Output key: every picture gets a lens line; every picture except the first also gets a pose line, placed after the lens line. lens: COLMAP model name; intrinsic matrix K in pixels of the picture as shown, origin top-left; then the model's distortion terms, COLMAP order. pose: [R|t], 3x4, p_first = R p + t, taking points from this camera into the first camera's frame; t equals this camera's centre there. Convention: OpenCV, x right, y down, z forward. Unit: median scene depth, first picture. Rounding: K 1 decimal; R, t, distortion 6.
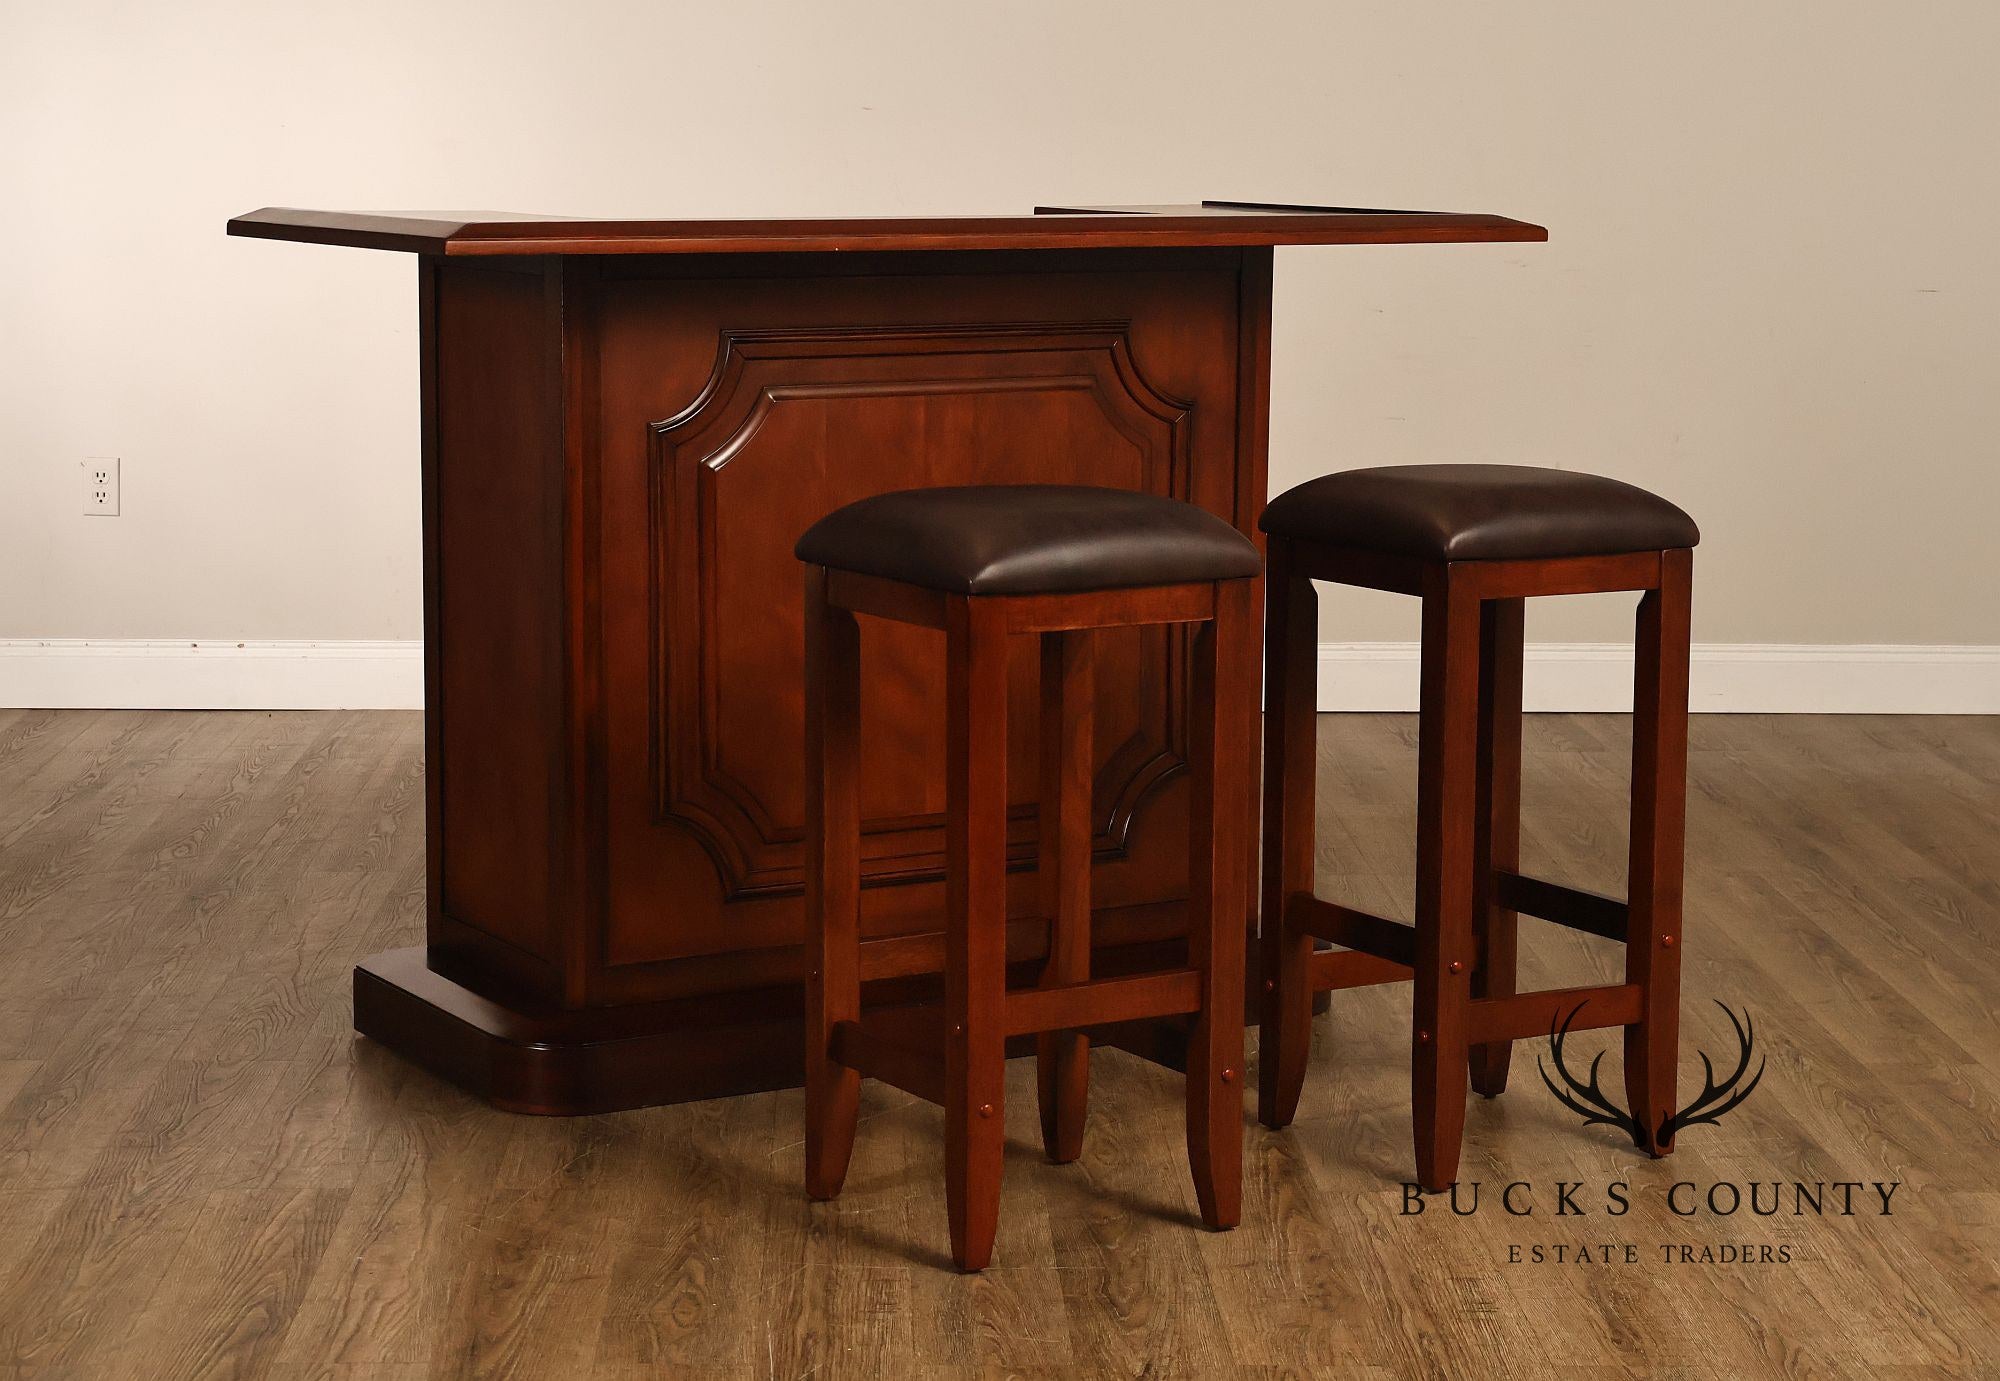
lens RADIAL K [[3927.8, 0, 986.9], [0, 3927.8, 695.4], [0, 0, 1]] dist [0.011780, 0.000000]
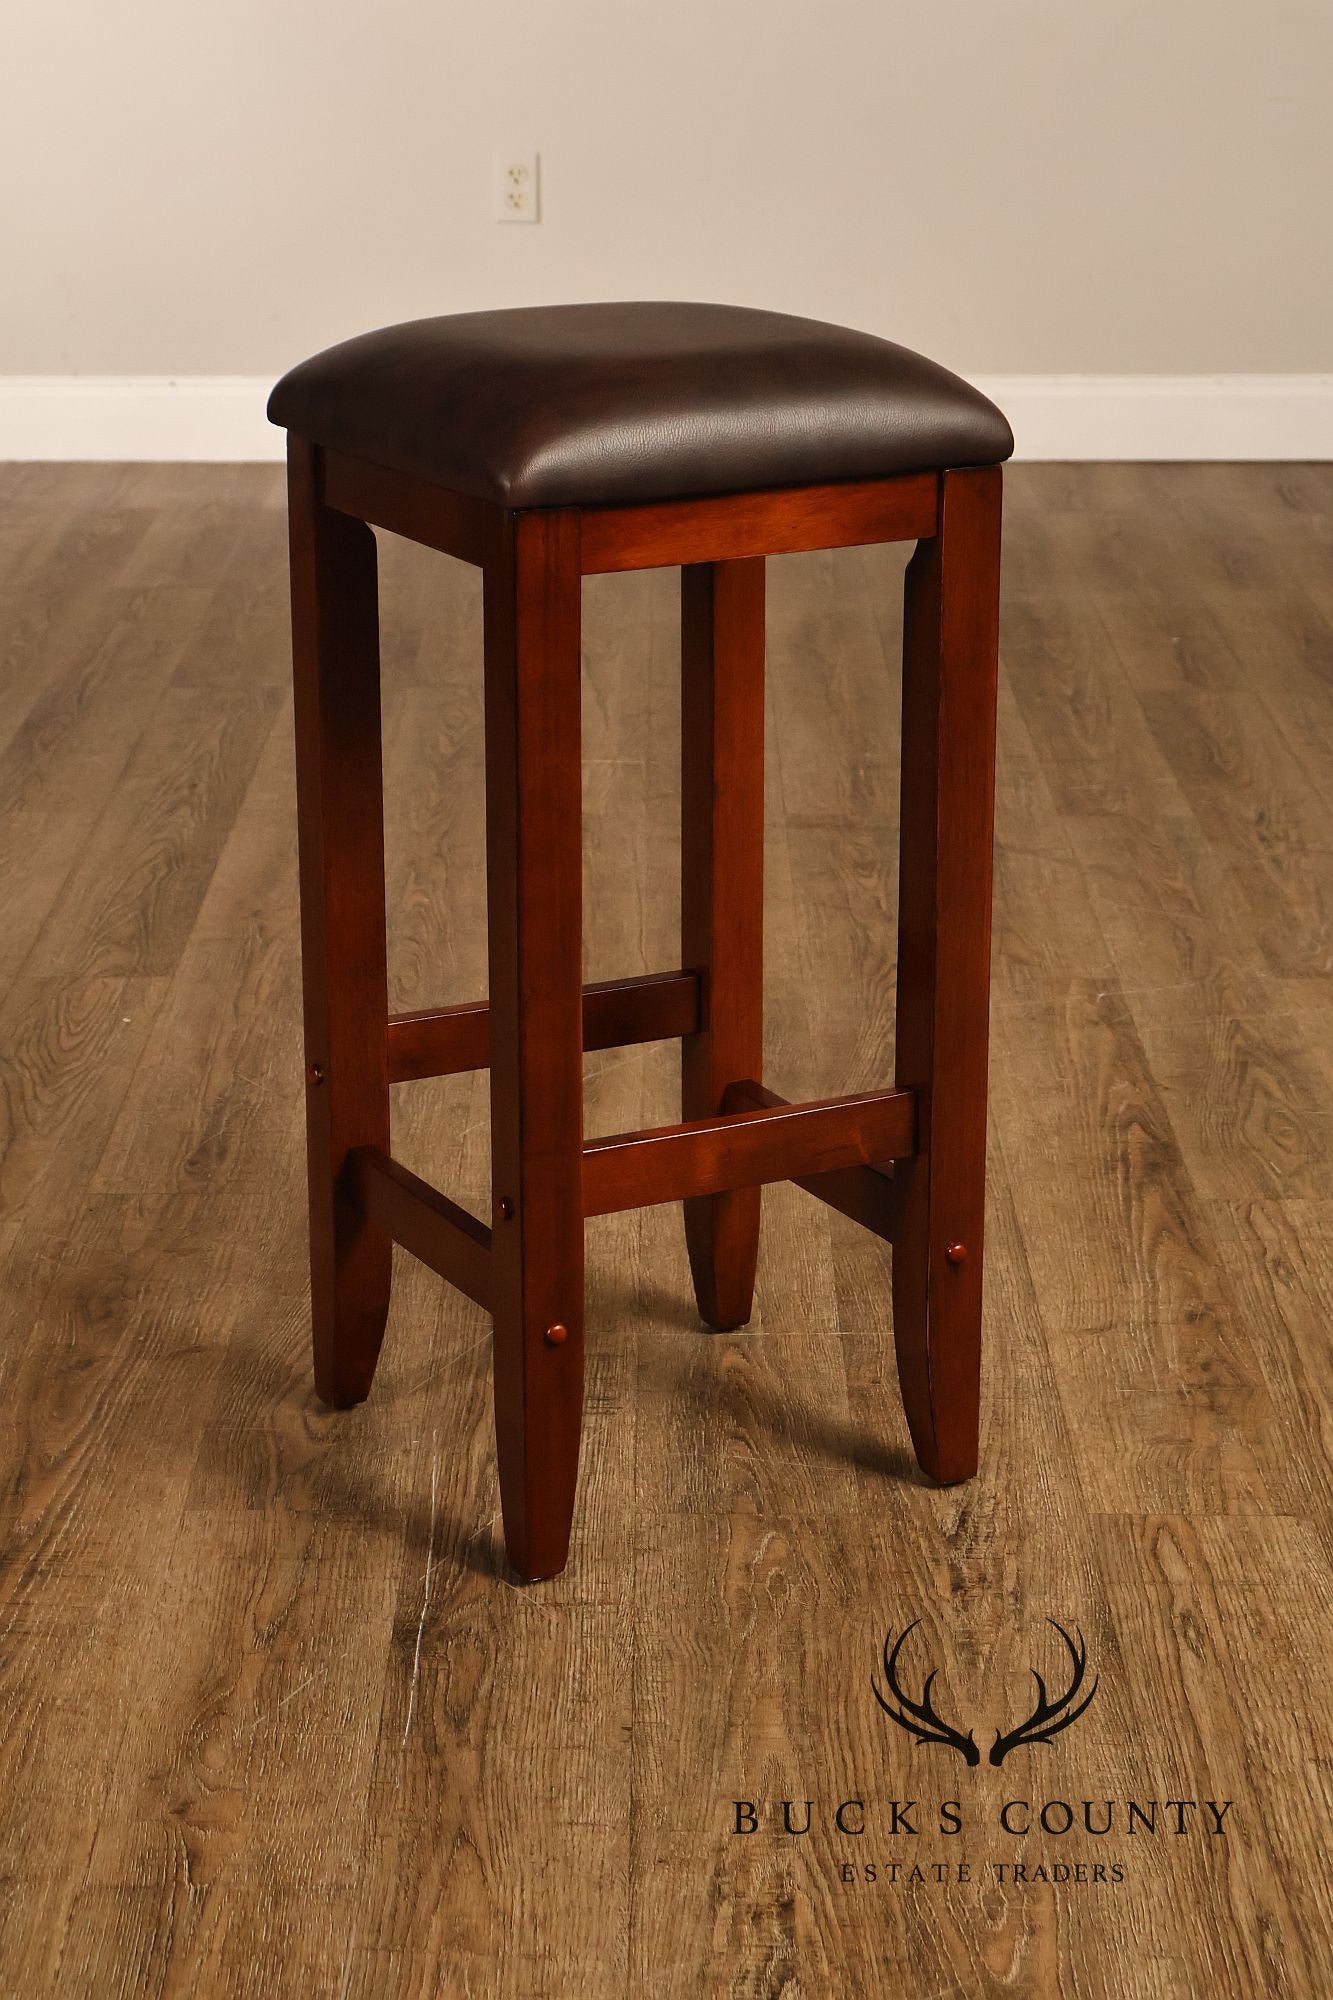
lens RADIAL K [[3974.7, 0, 672.2], [0, 3974.7, 1005.0], [0, 0, 1]] dist [0.012060, 0.000000]
pose [[0.999422, 0.002159, -0.033917, 0.009623], [0.003283, 0.987178, 0.159588, -0.026497], [0.033827, -0.159608, 0.986601, 0.234254]]
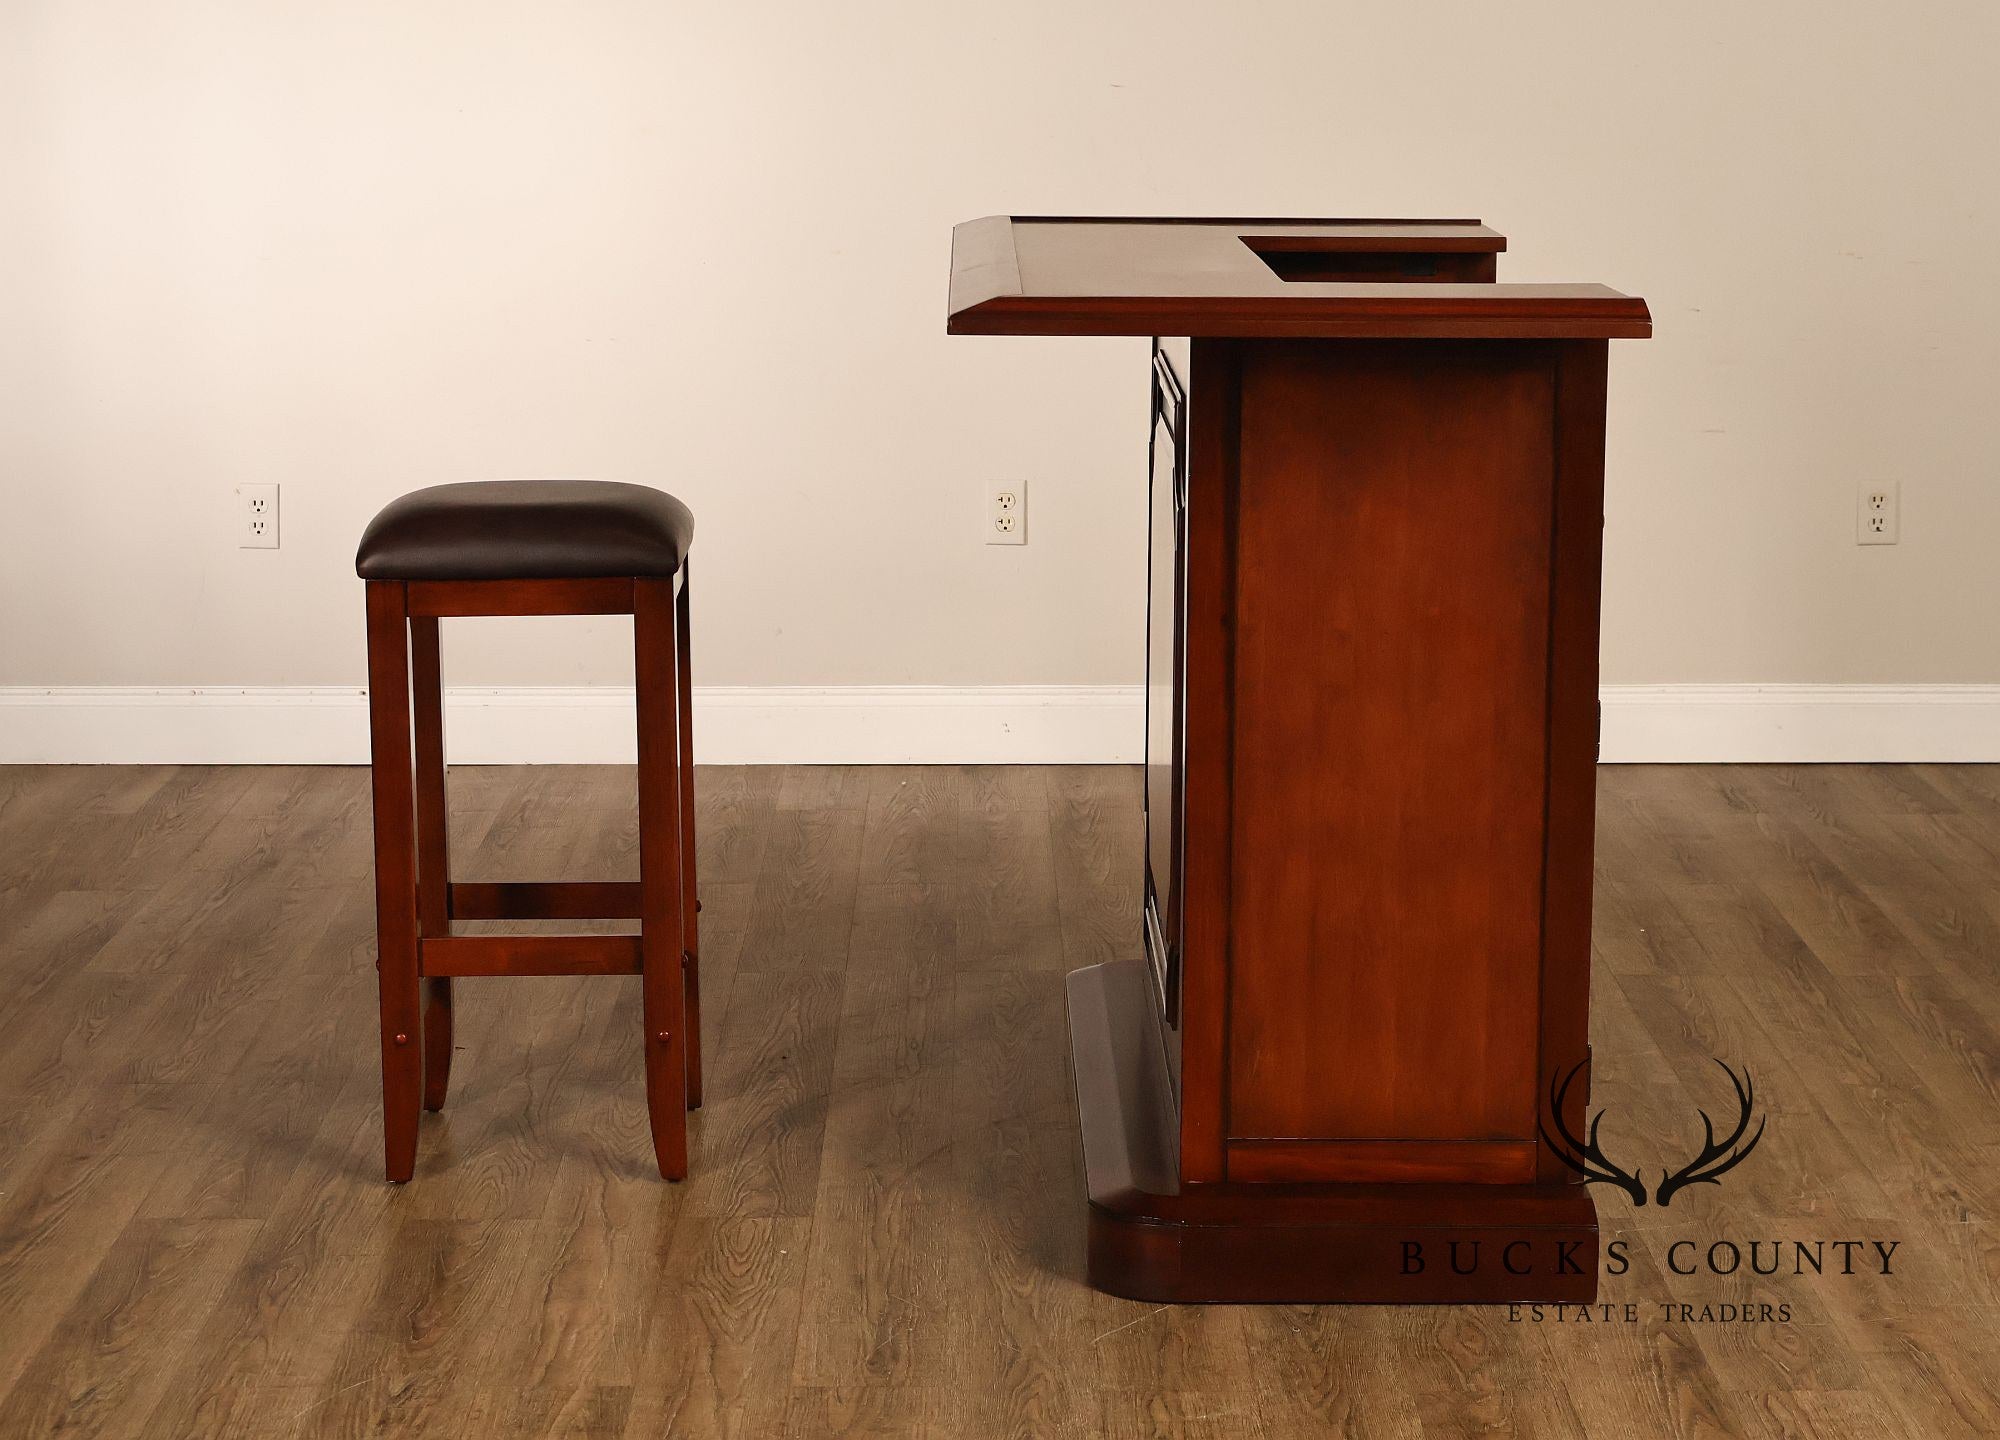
lens RADIAL K [[4405.0, 0, 1004.3], [0, 4405.0, 712.7], [0, 0, 1]] dist [0.023361, 0.000000]
pose [[0.999565, -0.003091, -0.029345, -0.042146], [0.003579, 0.999856, 0.016597, -0.038481], [0.029289, -0.016695, 0.999432, 0.005650]]
